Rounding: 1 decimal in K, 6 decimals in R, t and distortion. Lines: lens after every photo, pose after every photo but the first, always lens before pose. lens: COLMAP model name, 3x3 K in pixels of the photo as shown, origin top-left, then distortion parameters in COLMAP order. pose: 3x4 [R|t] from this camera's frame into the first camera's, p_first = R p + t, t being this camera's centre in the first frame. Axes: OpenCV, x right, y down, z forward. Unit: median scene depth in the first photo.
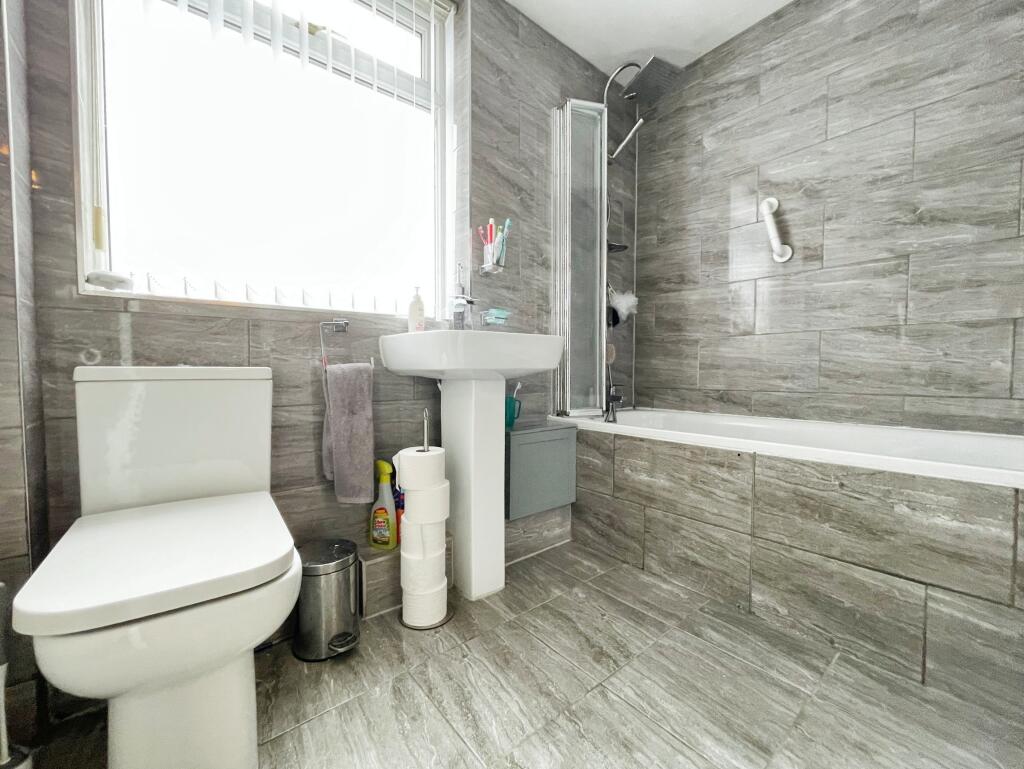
lens RADIAL K [[418.6, 0, 511.5], [0, 418.6, 380.4], [0, 0, 1]] dist [0.000961, -0.001026]
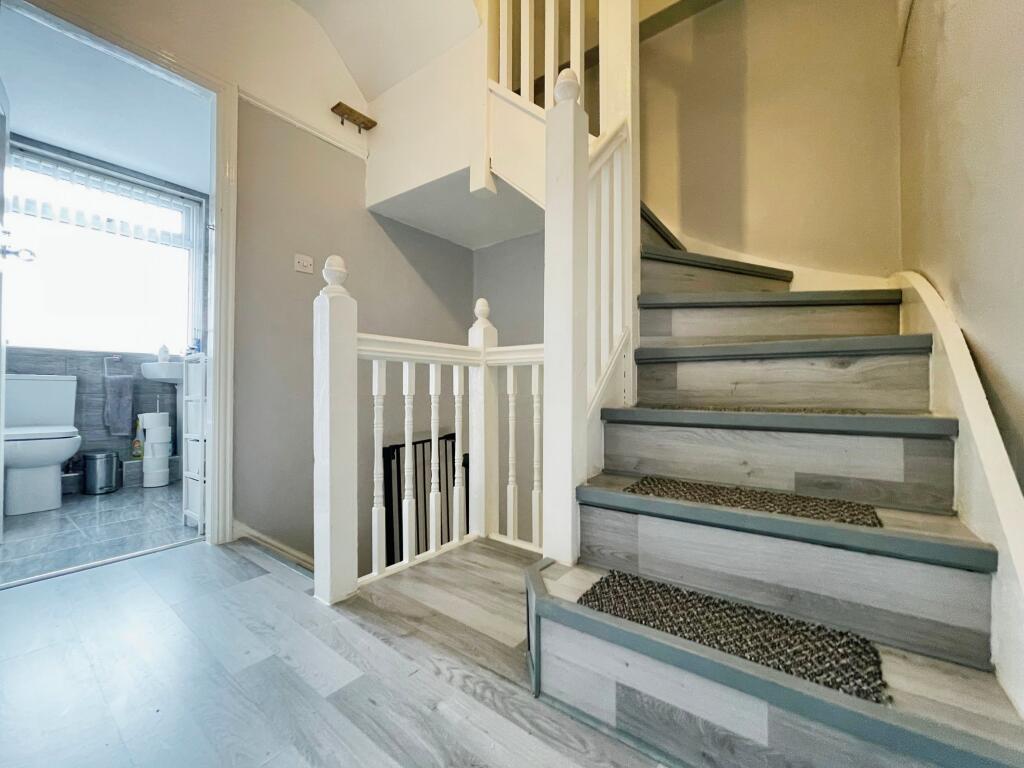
lens RADIAL K [[413.1, 0, 511.2], [0, 413.1, 390.5], [0, 0, 1]] dist [0.003714, 0.000185]
pose [[0.975400, 0.013823, 0.220009, 1.193269], [-0.008104, 0.999606, -0.026876, 0.085532], [-0.220294, 0.024432, 0.975127, -1.668964]]
